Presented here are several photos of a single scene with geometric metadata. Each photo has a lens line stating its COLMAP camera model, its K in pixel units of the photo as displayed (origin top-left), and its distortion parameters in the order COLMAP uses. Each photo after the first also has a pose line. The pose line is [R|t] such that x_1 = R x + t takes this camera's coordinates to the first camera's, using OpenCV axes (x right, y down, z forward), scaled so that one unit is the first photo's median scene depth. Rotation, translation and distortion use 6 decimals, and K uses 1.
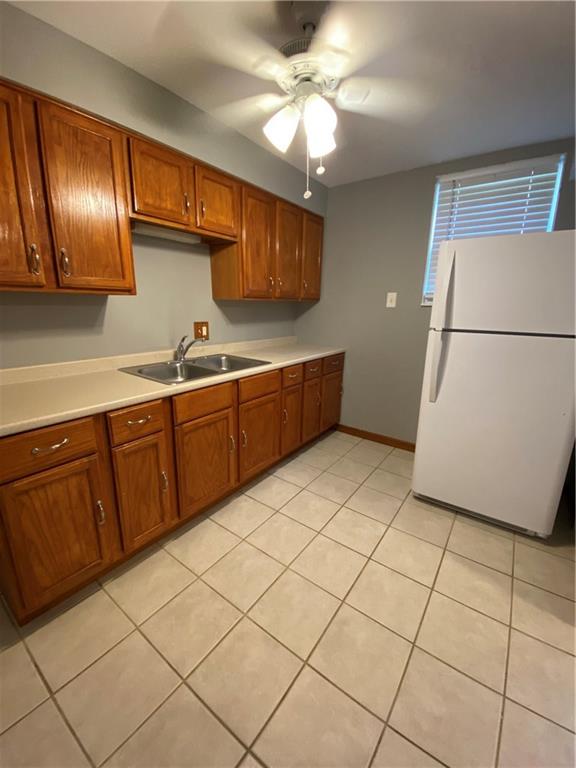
lens RADIAL K [[308.3, 0, 288.0], [0, 308.3, 384.0], [0, 0, 1]] dist [0.047922, -0.035932]
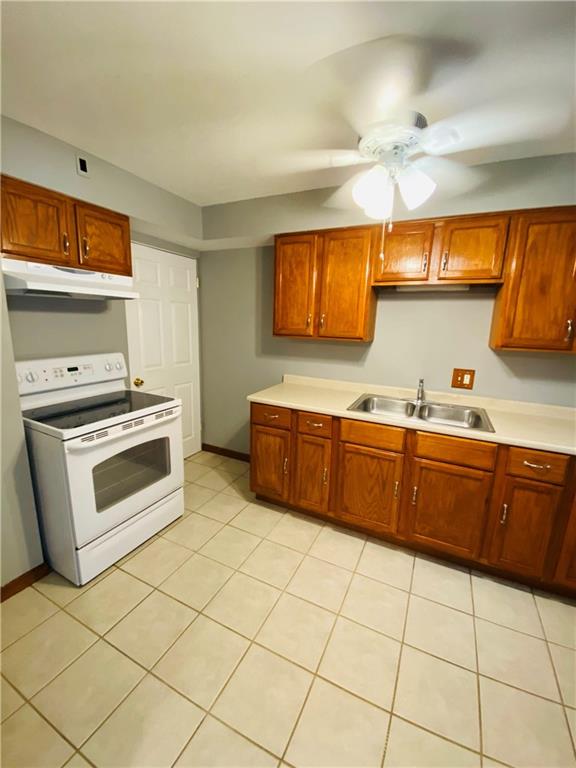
lens RADIAL K [[308.3, 0, 288.0], [0, 308.3, 384.0], [0, 0, 1]] dist [0.047922, -0.035932]
pose [[0.181496, 0.184196, -0.965987, 0.694326], [-0.277277, 0.952031, 0.129438, -0.171776], [0.943492, 0.244354, 0.223863, 0.392080]]
